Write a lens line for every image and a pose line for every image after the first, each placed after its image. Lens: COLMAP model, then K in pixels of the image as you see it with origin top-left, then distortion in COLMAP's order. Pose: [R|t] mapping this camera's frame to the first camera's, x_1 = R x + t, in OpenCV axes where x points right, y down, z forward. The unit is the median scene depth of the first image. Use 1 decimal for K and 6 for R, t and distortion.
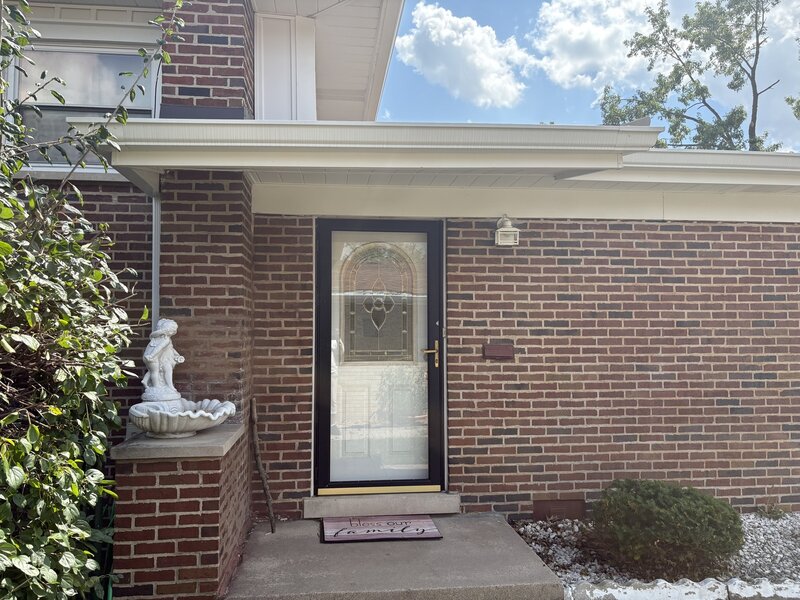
lens RADIAL K [[613.1, 0, 400.0], [0, 613.1, 300.0], [0, 0, 1]] dist [0.013933, -0.010439]
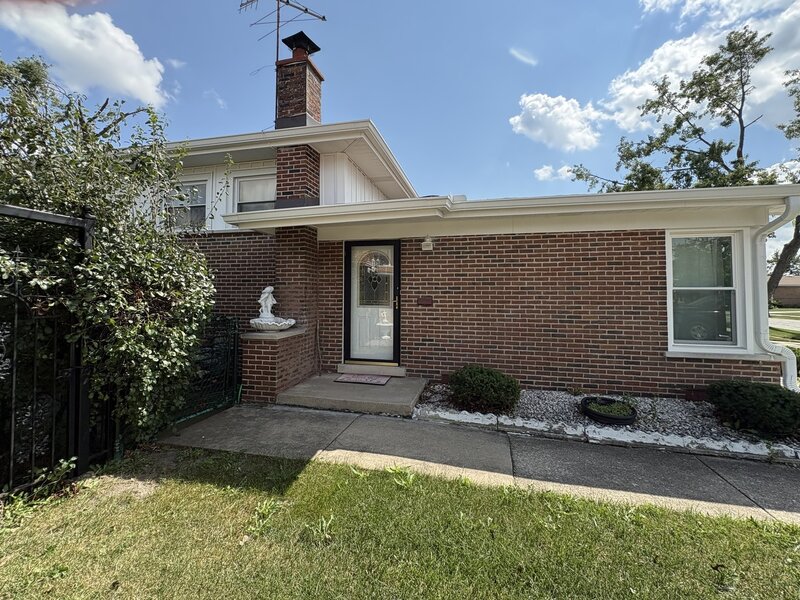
lens RADIAL K [[344.1, 0, 400.6], [0, 344.1, 280.8], [0, 0, 1]] dist [0.000604, 0.000735]
pose [[0.942686, -0.006764, -0.333613, 0.465127], [0.012491, 0.999809, 0.015023, -0.004845], [0.333448, -0.018329, 0.942590, -0.123834]]
